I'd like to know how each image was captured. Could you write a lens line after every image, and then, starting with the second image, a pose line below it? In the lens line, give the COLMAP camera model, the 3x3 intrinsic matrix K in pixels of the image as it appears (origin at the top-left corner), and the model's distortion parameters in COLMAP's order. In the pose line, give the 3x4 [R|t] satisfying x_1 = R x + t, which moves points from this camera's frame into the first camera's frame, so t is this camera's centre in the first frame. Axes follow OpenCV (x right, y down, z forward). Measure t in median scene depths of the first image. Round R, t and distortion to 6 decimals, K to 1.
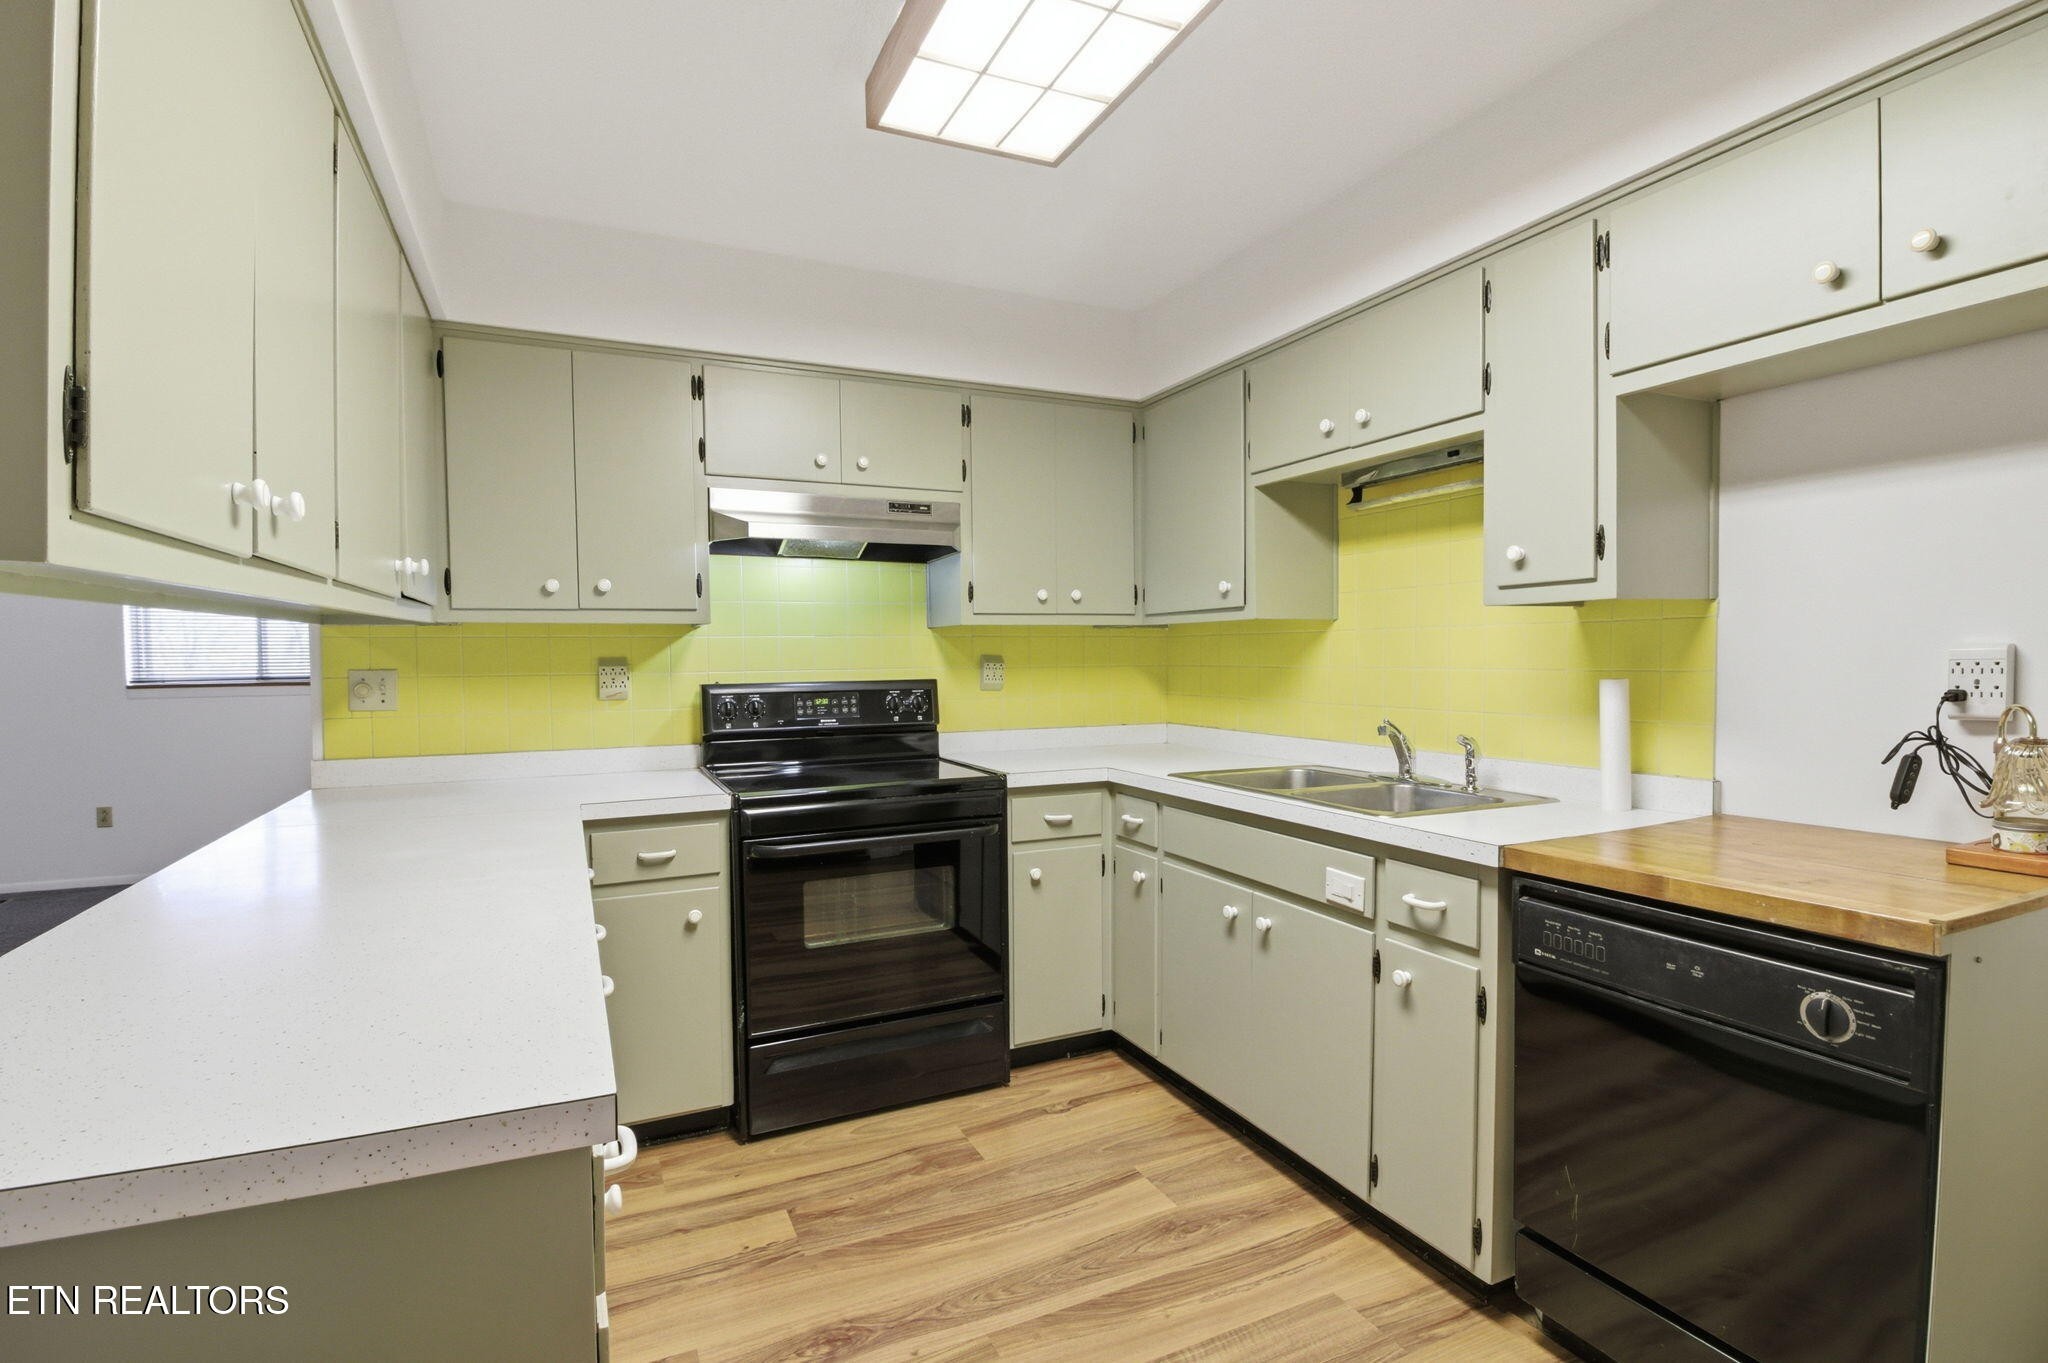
lens RADIAL K [[961.5, 0, 1014.8], [0, 961.5, 704.2], [0, 0, 1]] dist [-0.000927, -0.000229]
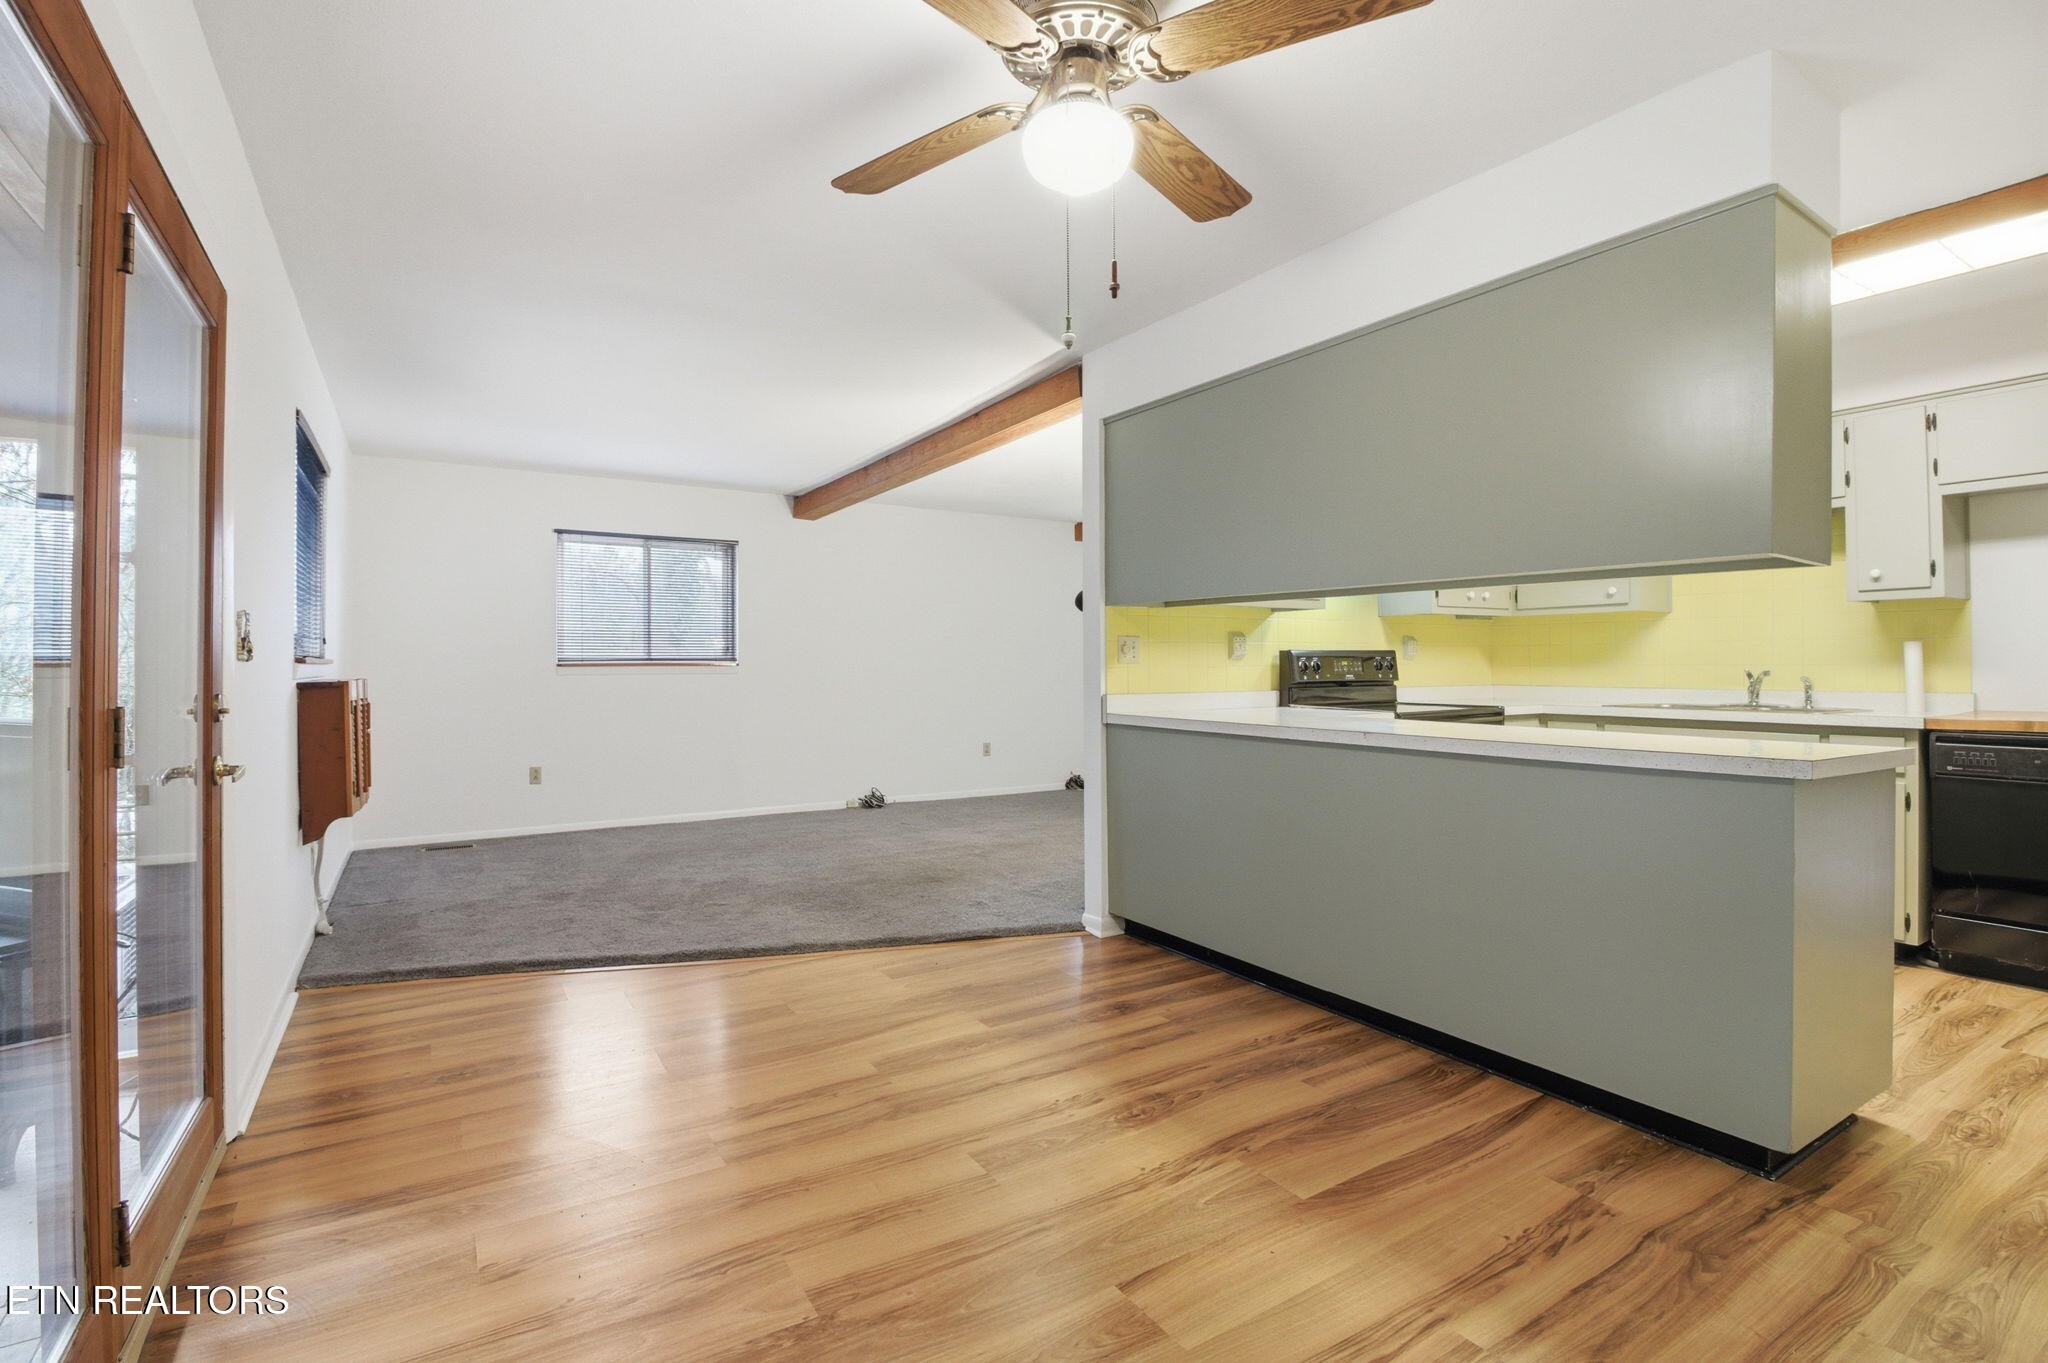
lens RADIAL K [[958.9, 0, 1035.1], [0, 958.9, 669.0], [0, 0, 1]] dist [-0.004895, -0.001213]
pose [[0.989125, 0.004734, 0.147002, -1.413927], [0.001764, 0.999028, -0.044043, 0.112702], [-0.147068, 0.043823, 0.988155, -0.611396]]
